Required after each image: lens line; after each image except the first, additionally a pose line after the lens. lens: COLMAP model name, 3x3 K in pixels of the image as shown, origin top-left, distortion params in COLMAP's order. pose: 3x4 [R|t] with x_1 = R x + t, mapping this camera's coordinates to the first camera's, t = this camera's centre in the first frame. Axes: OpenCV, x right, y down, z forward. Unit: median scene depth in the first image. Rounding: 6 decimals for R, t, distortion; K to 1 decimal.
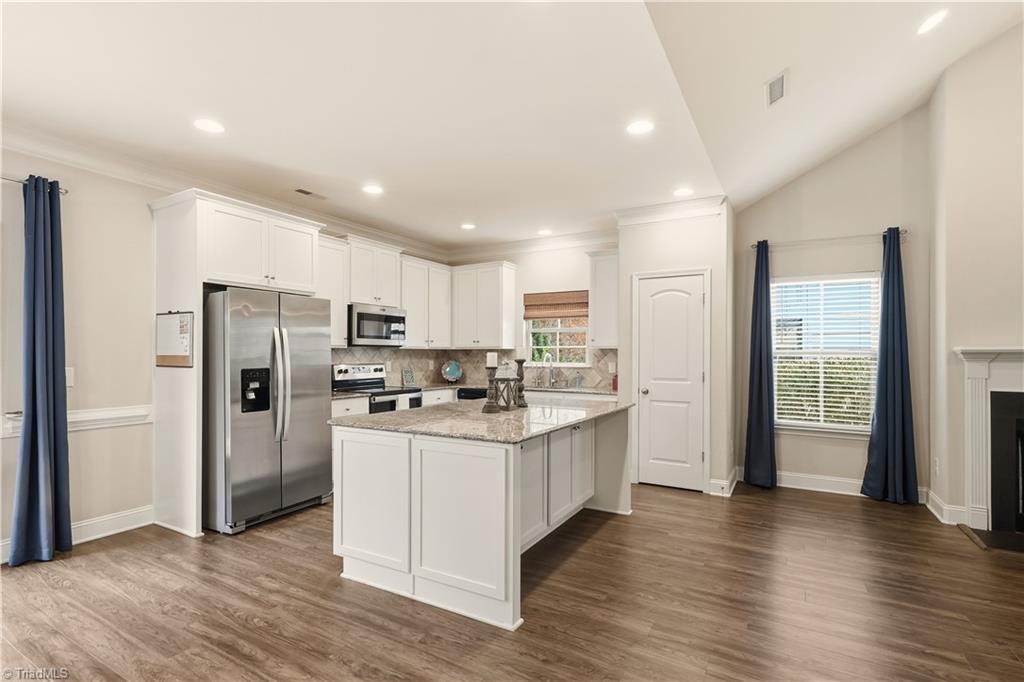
lens RADIAL K [[487.4, 0, 507.7], [0, 487.4, 351.7], [0, 0, 1]] dist [0.001372, 0.000320]
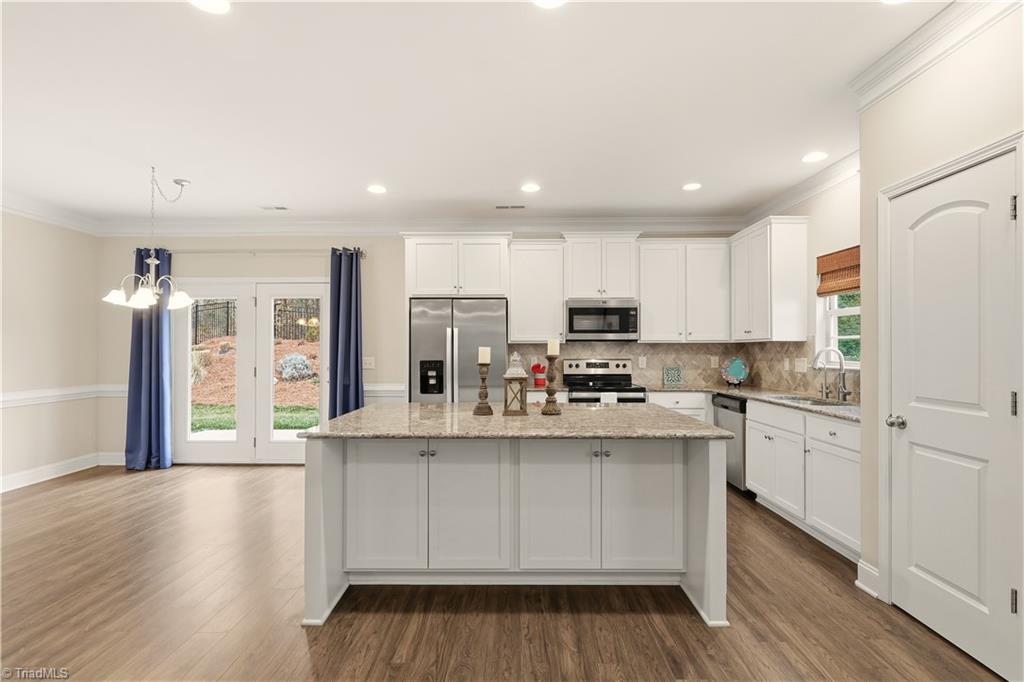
lens RADIAL K [[478.6, 0, 508.3], [0, 478.6, 344.7], [0, 0, 1]] dist [0.004250, 0.000198]
pose [[0.492755, -0.010953, -0.870099, 0.569356], [0.006848, 0.999939, -0.008710, 0.004033], [0.870141, -0.001667, 0.492800, 0.462779]]
